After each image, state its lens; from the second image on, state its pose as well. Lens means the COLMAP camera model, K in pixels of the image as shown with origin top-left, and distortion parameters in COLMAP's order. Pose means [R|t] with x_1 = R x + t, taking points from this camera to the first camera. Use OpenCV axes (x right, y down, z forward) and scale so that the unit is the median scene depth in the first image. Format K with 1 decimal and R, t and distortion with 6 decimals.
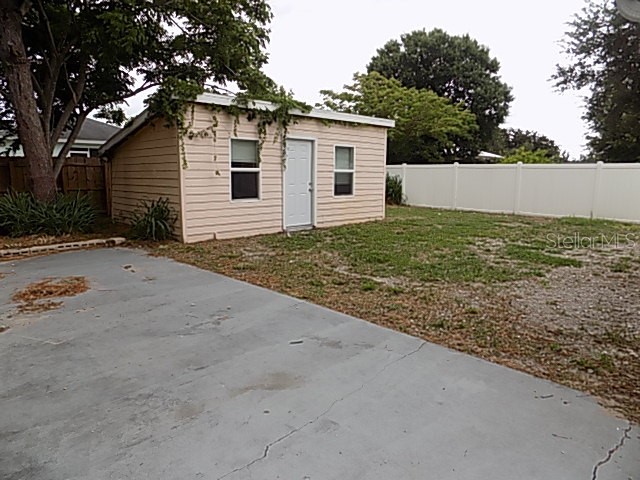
lens RADIAL K [[432.1, 0, 319.4], [0, 432.1, 239.0], [0, 0, 1]] dist [0.006774, 0.004070]
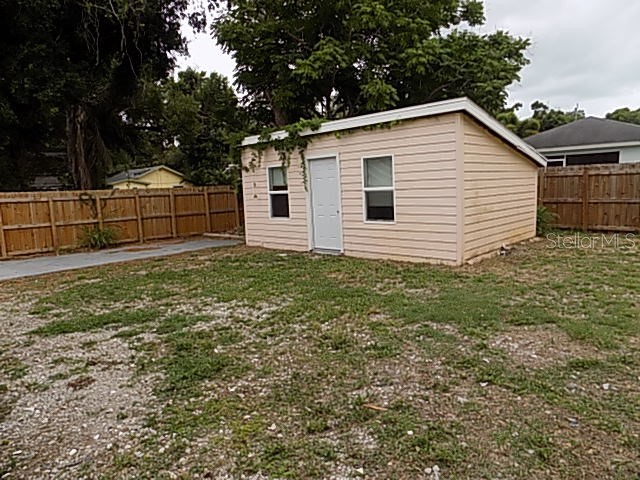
lens RADIAL K [[432.1, 0, 319.7], [0, 432.1, 241.0], [0, 0, 1]] dist [0.006774, 0.004070]
pose [[0.029968, 0.115075, -0.992905, 0.894005], [-0.108045, 0.987903, 0.111235, -0.152410], [0.993694, 0.103945, 0.042038, 0.950337]]
